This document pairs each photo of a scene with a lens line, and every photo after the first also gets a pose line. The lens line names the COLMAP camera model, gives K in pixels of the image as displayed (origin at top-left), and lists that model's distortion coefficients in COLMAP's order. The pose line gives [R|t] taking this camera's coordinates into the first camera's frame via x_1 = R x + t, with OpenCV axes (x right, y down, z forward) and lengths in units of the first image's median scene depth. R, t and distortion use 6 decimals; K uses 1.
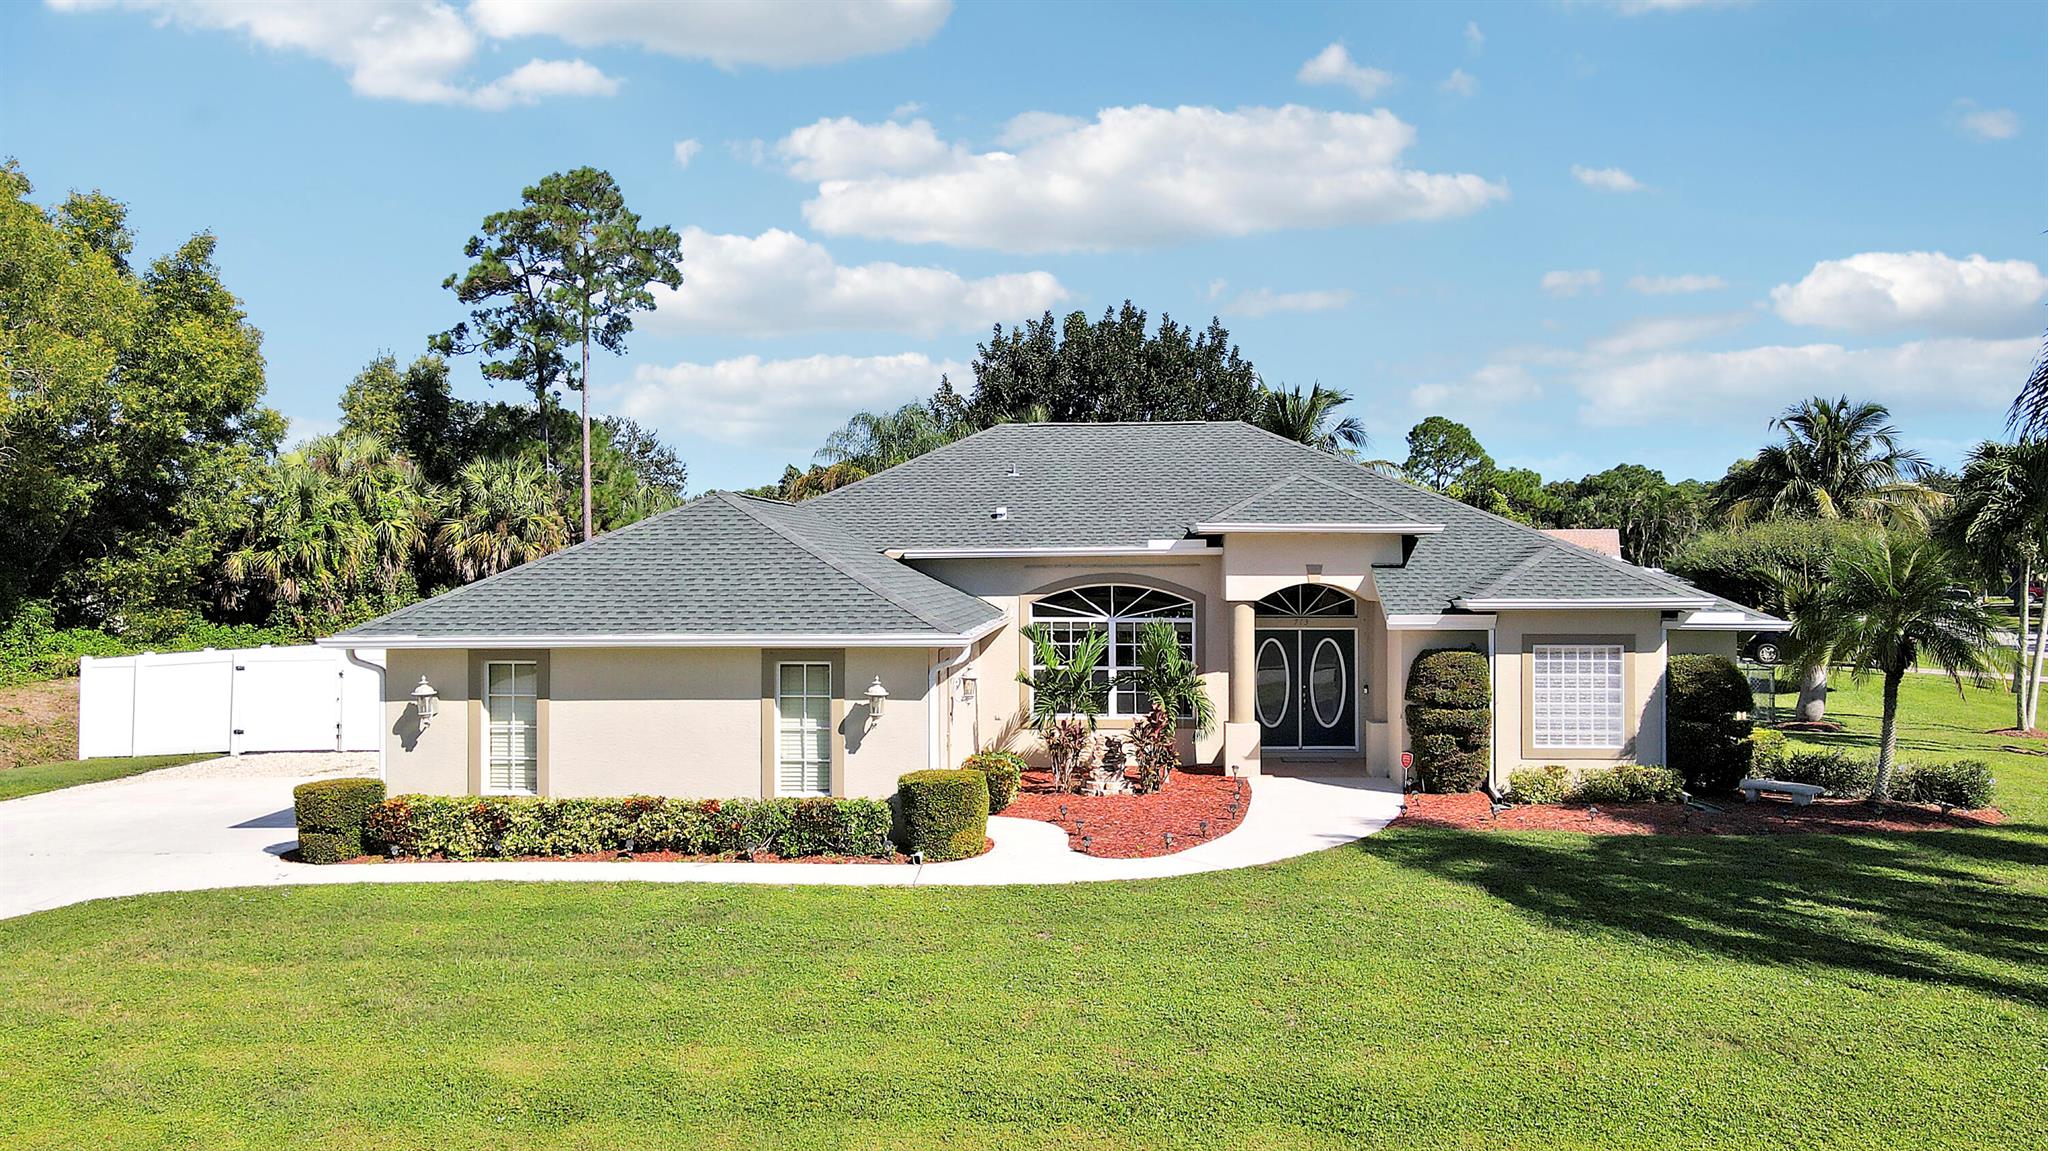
lens RADIAL K [[1513.4, 0, 1044.4], [0, 1513.4, 580.4], [0, 0, 1]] dist [0.005802, 0.004949]
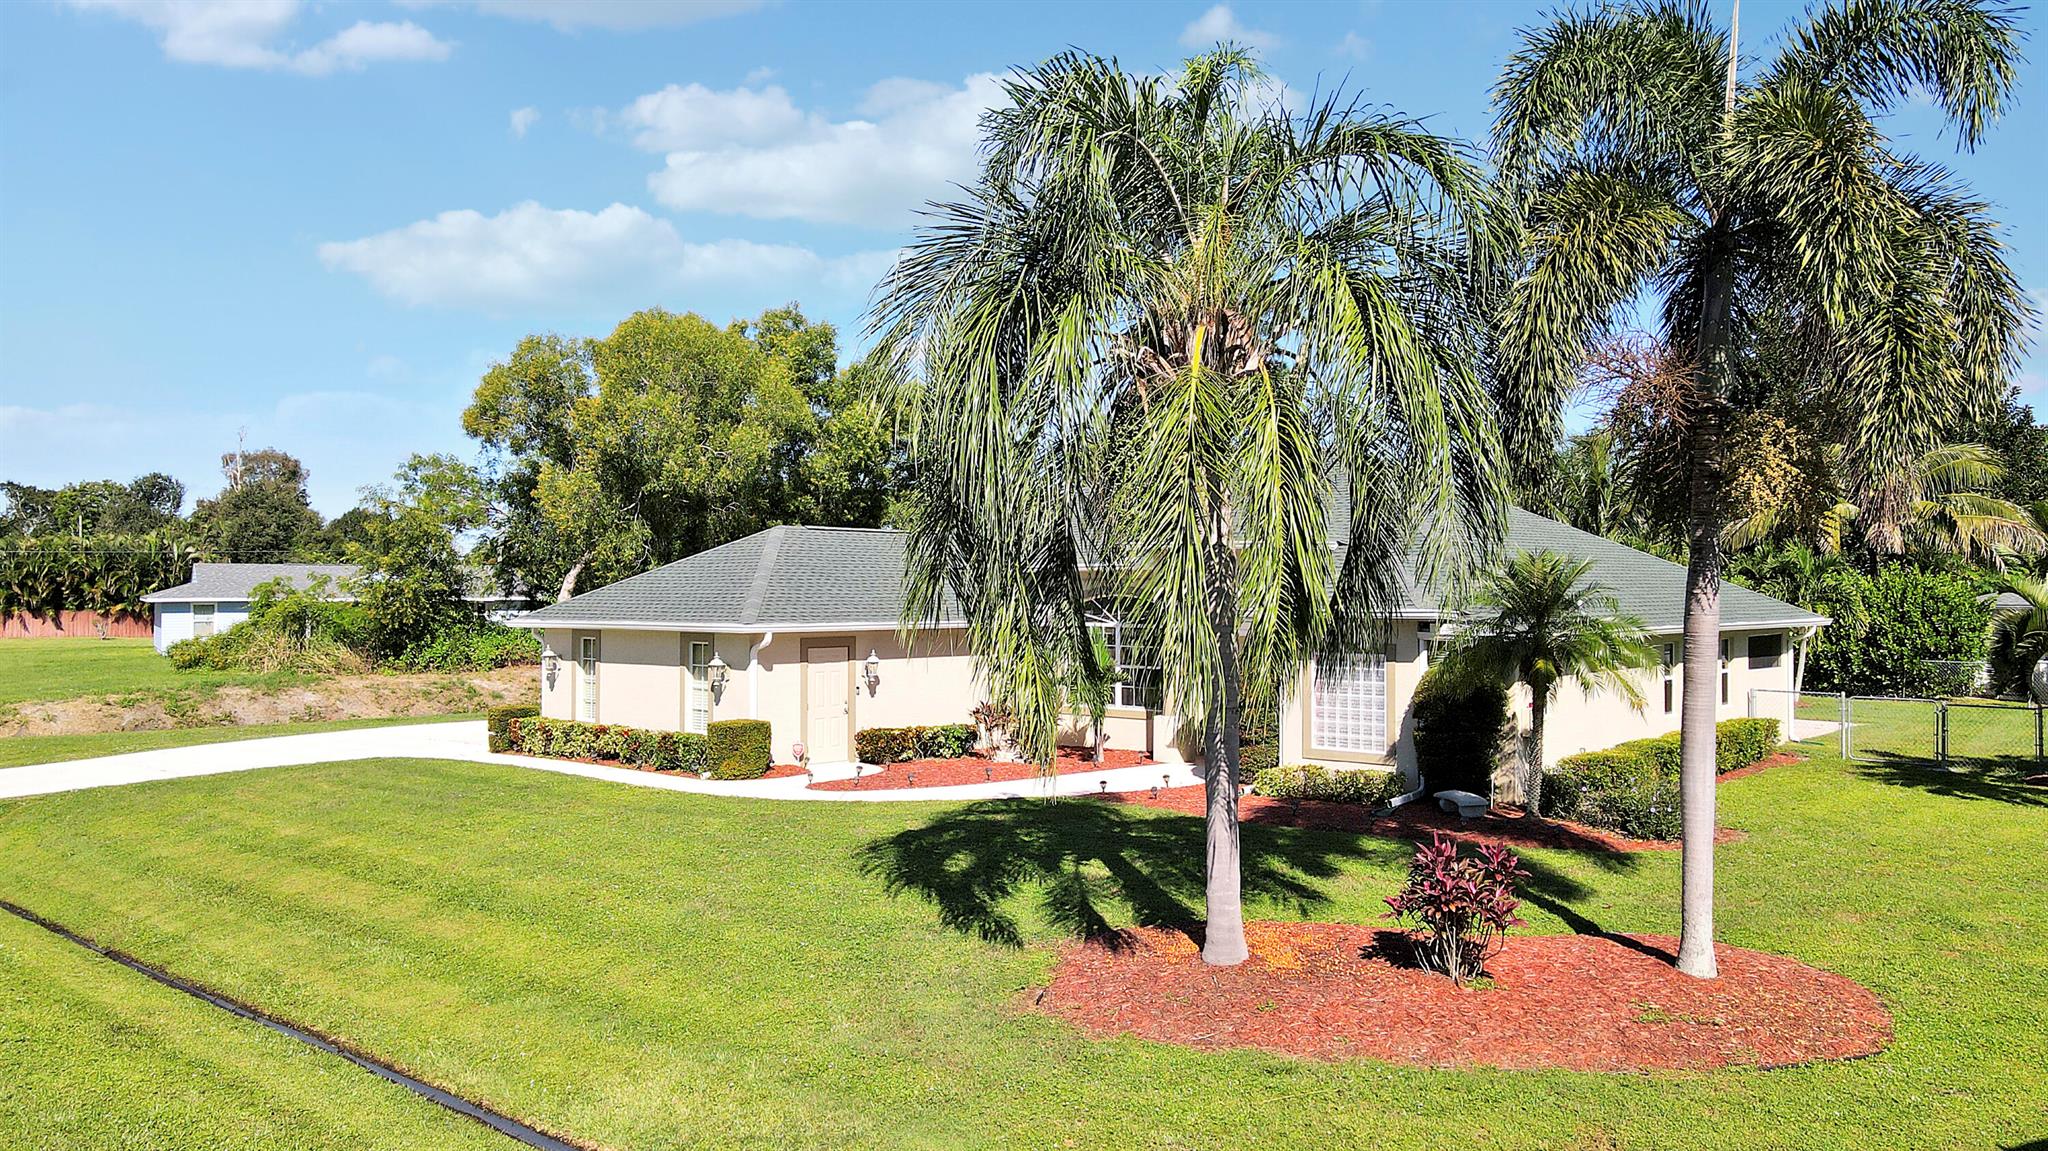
lens RADIAL K [[1513.4, 0, 1044.4], [0, 1513.4, 580.4], [0, 0, 1]] dist [0.005802, 0.004949]
pose [[0.781636, 0.000380, -0.623735, 1.017014], [-0.008422, 0.999915, -0.009944, 0.005173], [0.623678, 0.013026, 0.781573, 0.052603]]
